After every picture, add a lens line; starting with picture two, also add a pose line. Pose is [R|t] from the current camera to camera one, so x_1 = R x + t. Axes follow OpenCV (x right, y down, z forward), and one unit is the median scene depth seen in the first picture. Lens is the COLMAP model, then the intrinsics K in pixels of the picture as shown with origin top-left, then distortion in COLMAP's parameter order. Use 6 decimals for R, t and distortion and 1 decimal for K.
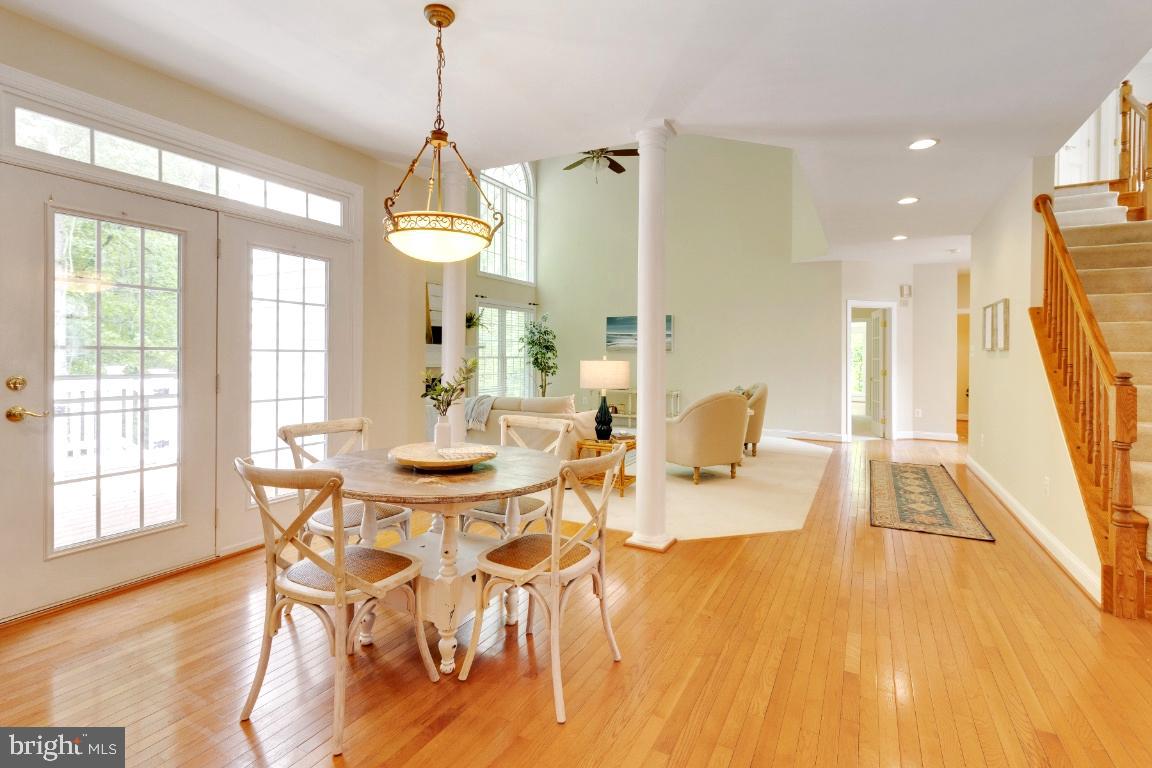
lens RADIAL K [[555.5, 0, 594.0], [0, 555.5, 367.5], [0, 0, 1]] dist [0.027726, 0.000093]
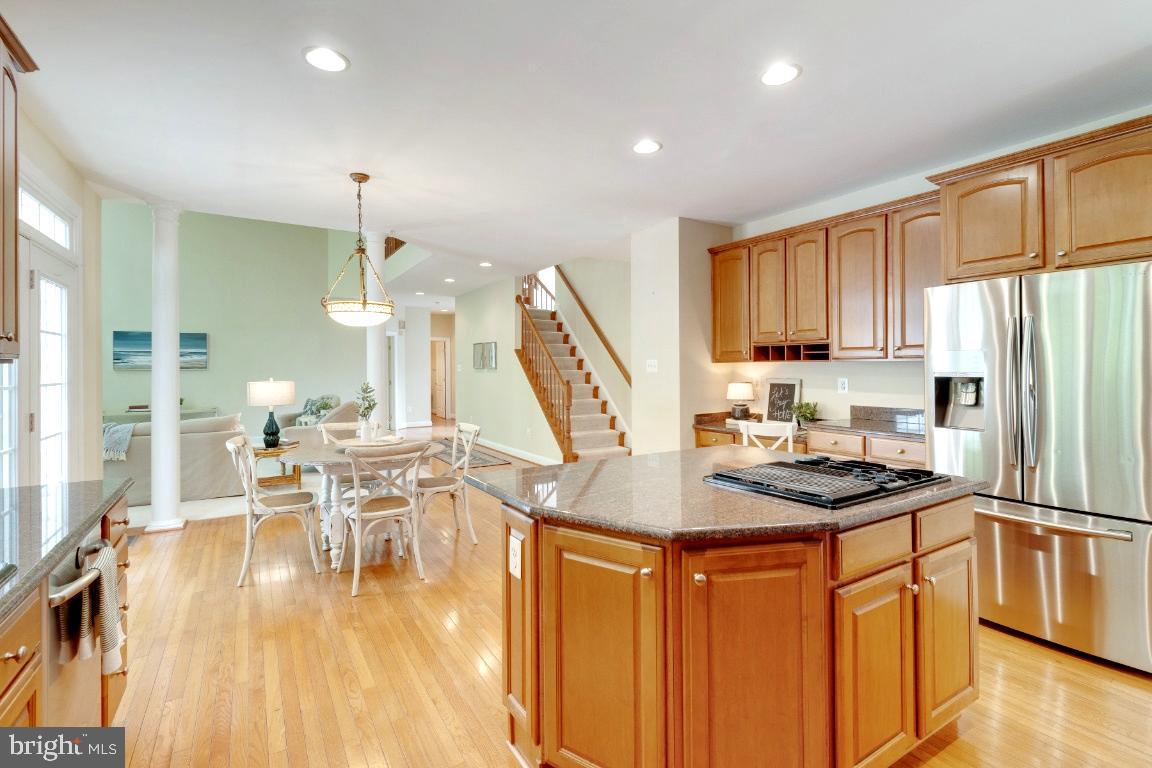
lens RADIAL K [[536.7, 0, 583.5], [0, 536.7, 359.8], [0, 0, 1]] dist [0.000006, 0.000530]
pose [[0.521154, -0.000791, 0.853463, -0.603458], [0.026069, 0.999548, -0.014992, -0.024577], [-0.853065, 0.030062, 0.520938, -0.171390]]
